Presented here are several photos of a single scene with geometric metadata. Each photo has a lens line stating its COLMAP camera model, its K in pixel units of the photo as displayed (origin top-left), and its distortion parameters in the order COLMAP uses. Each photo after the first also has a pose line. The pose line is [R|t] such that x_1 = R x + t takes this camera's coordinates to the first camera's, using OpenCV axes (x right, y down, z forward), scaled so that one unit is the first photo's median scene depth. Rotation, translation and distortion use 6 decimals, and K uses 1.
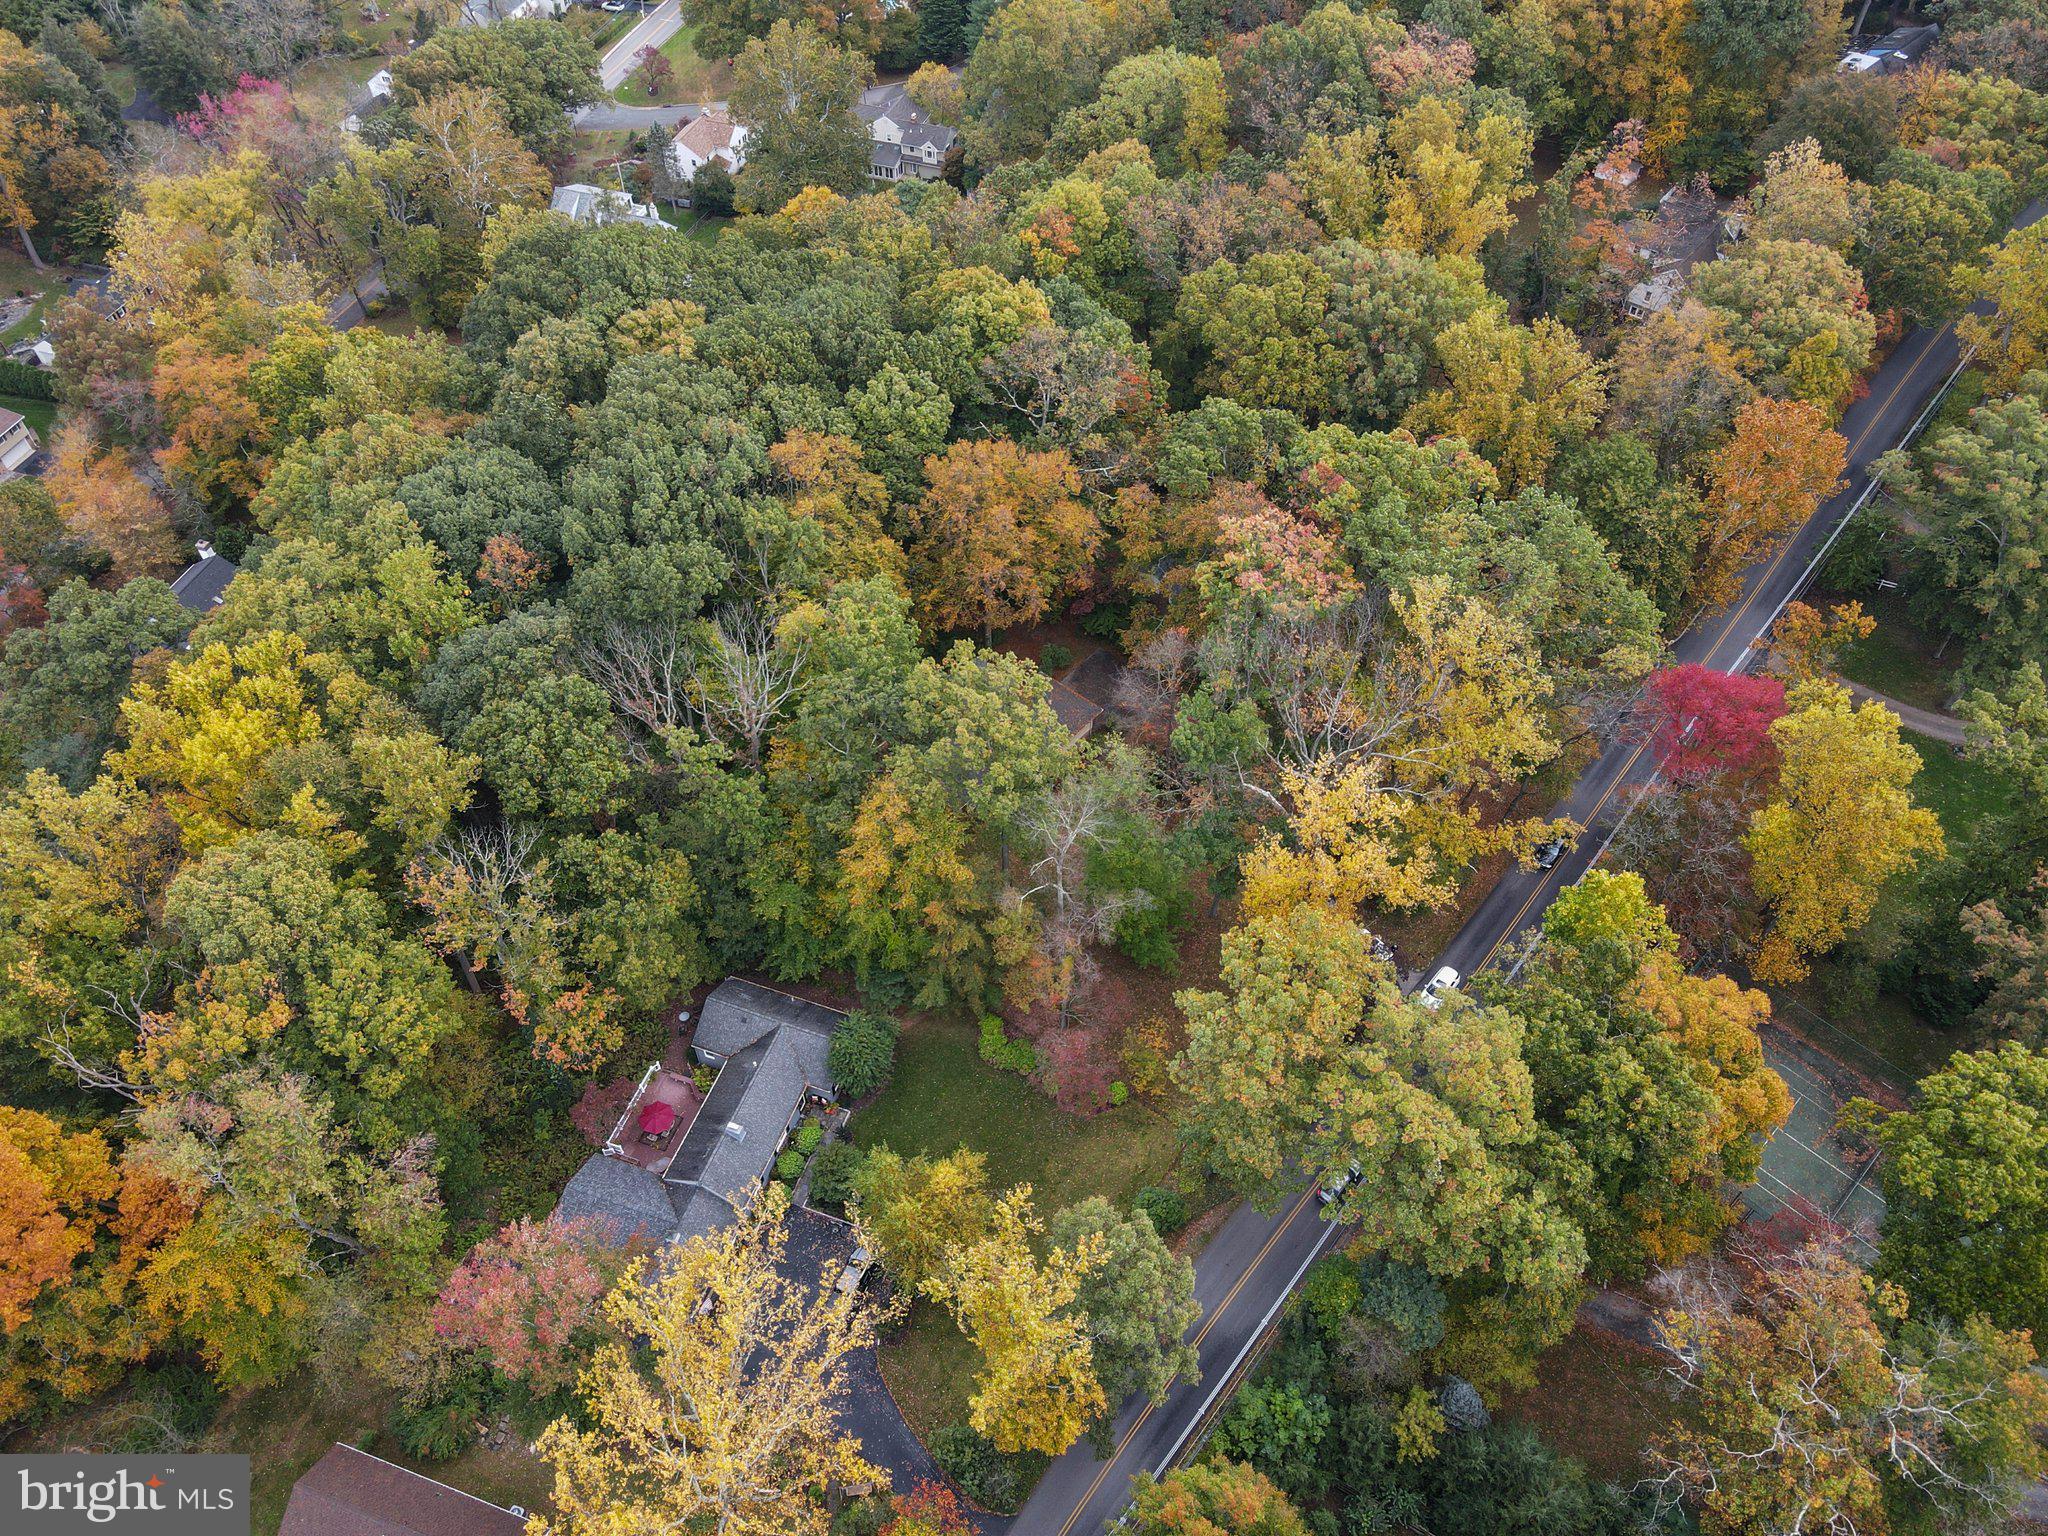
lens RADIAL K [[1484.0, 0, 1014.4], [0, 1484.0, 773.5], [0, 0, 1]] dist [0.019147, -0.002966]
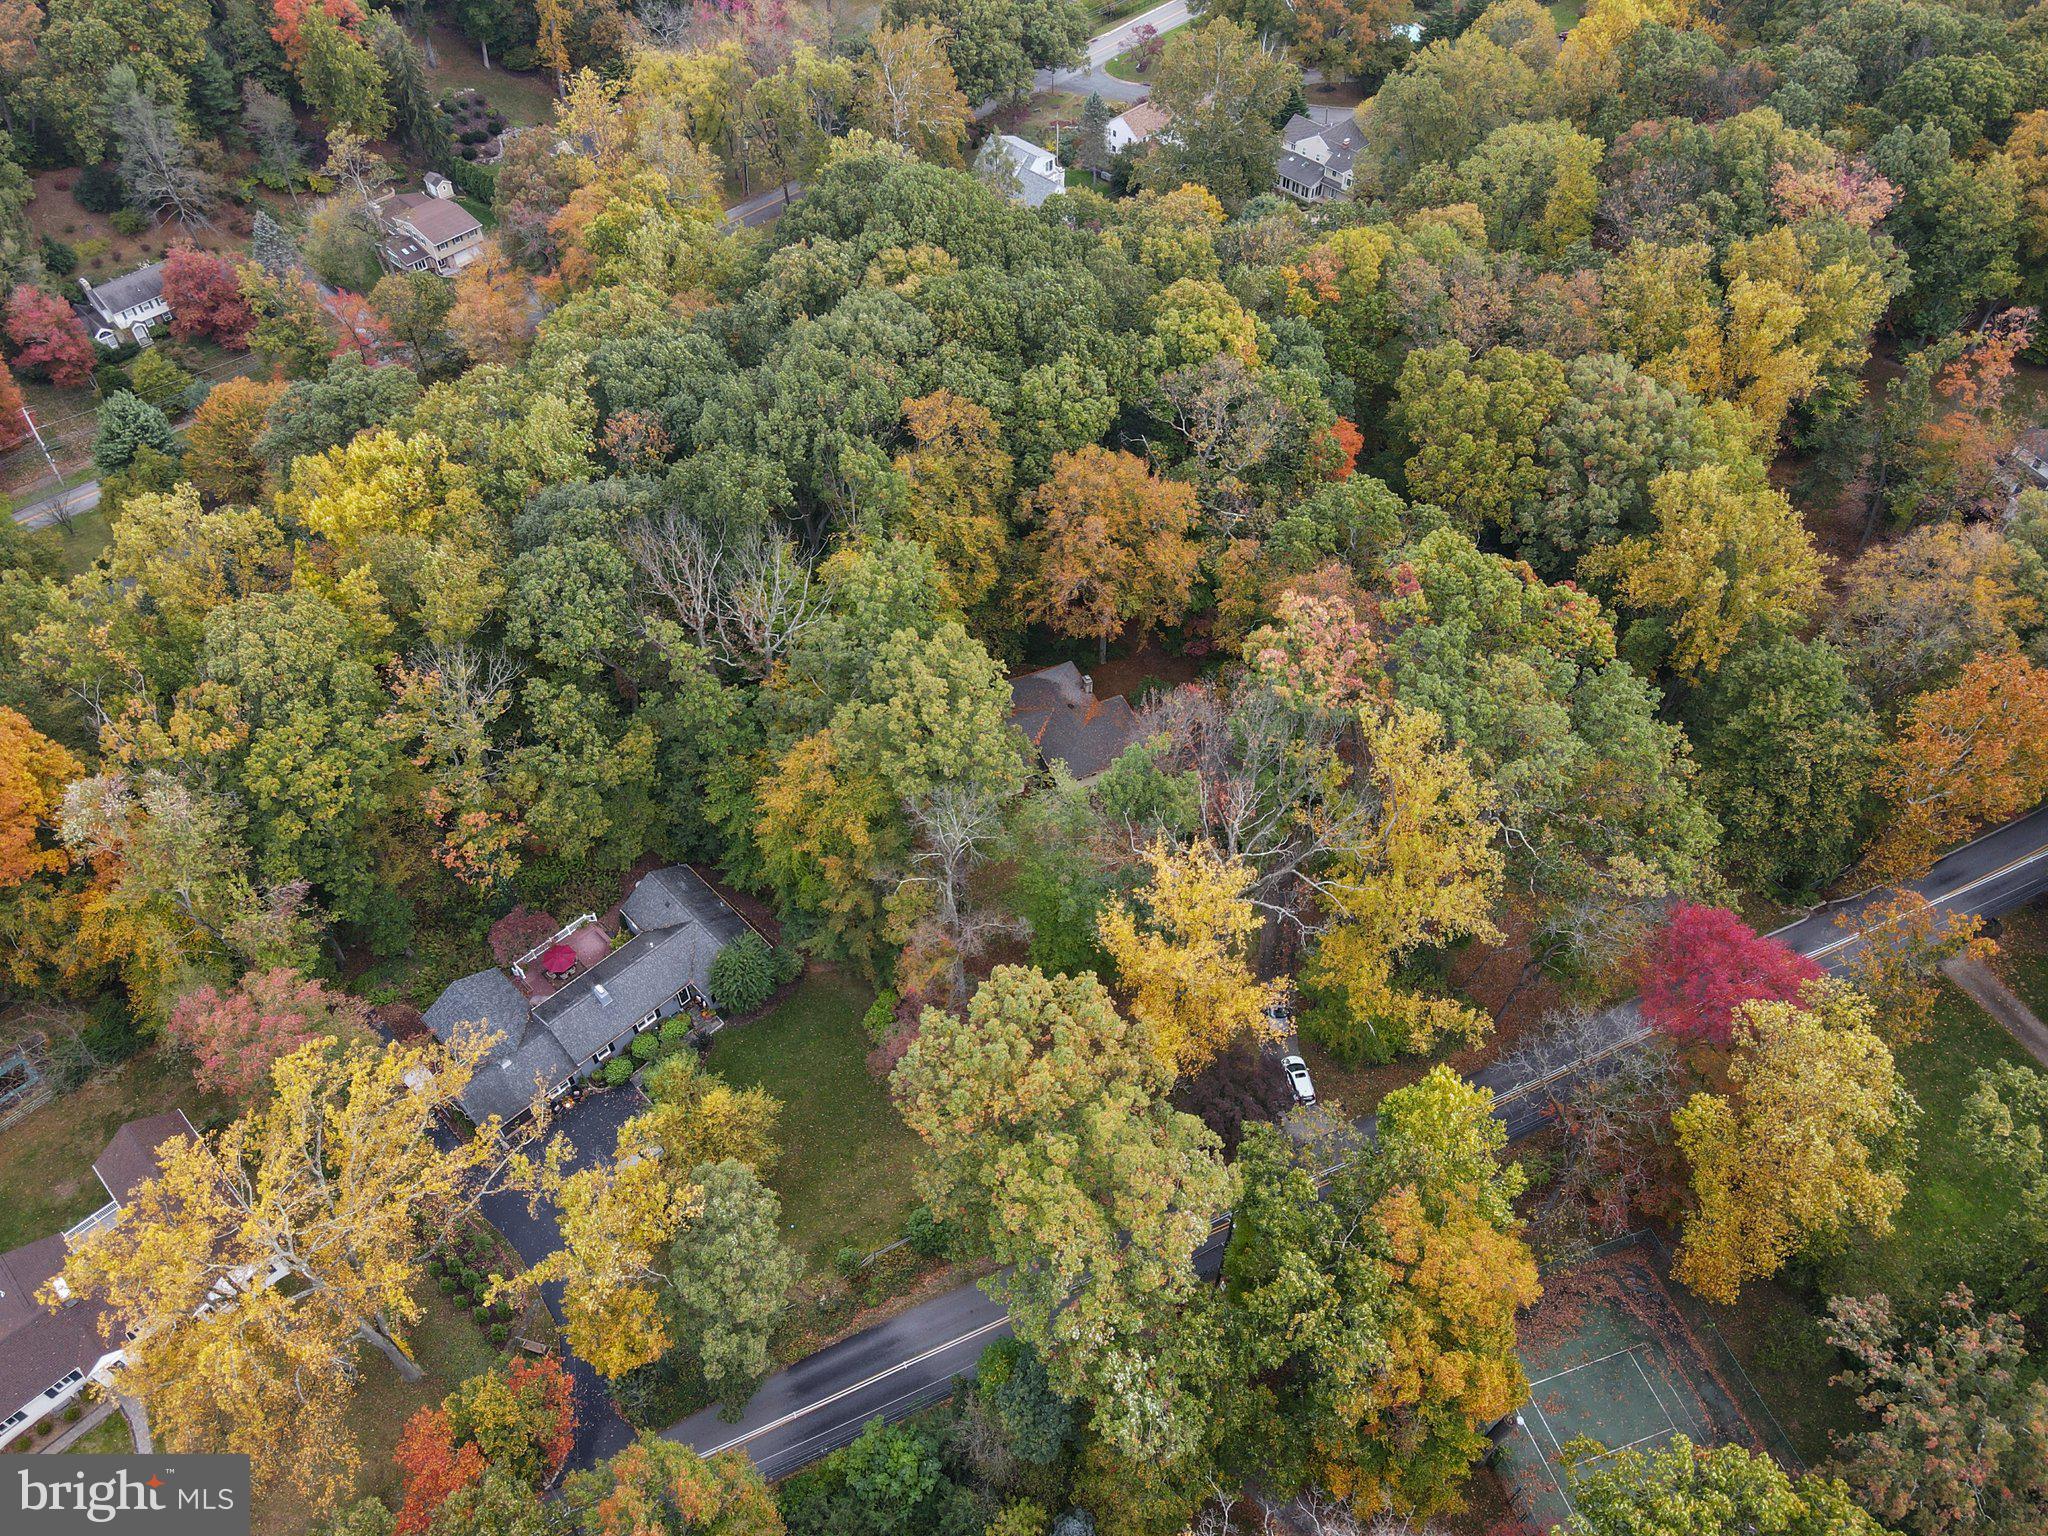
lens RADIAL K [[1484.0, 0, 1014.4], [0, 1484.0, 773.5], [0, 0, 1]] dist [0.019147, -0.002966]
pose [[0.904151, 0.329009, -0.272515, 0.251281], [-0.329350, 0.943092, 0.045885, -0.043166], [0.272104, 0.048266, 0.961057, 0.040436]]
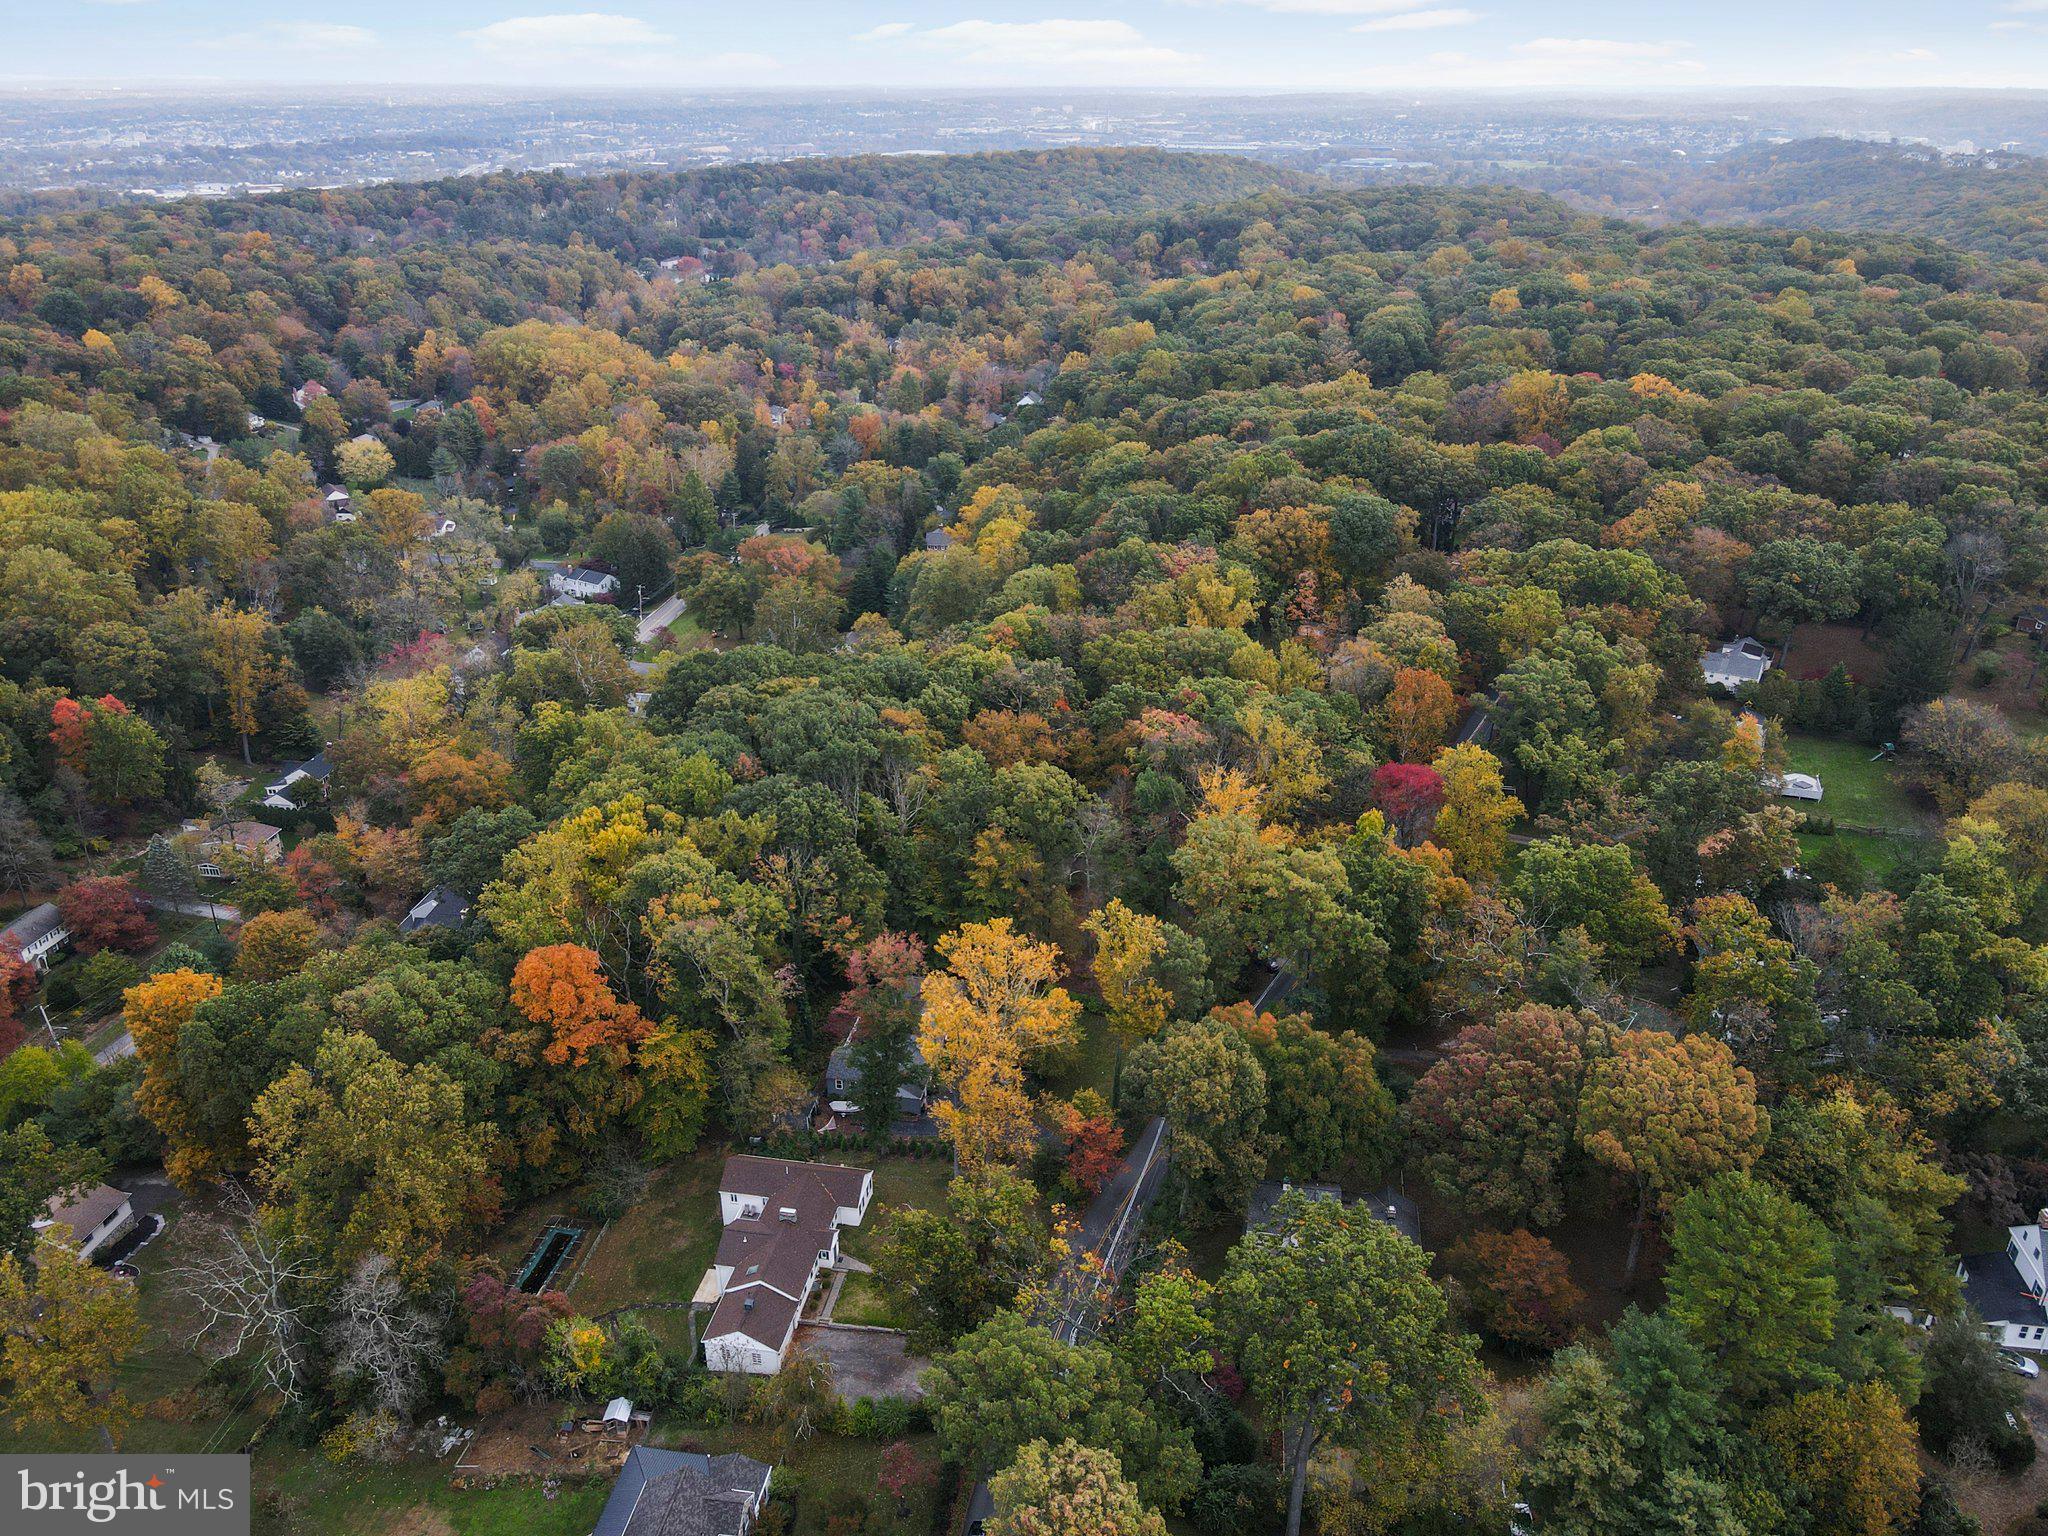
lens RADIAL K [[1469.6, 0, 1016.9], [0, 1469.6, 766.7], [0, 0, 1]] dist [-0.002038, 0.001576]
pose [[0.986969, -0.064293, 0.147509, -0.253102], [0.120677, 0.902134, -0.414235, 0.558662], [-0.106441, 0.426638, 0.898137, -0.542037]]
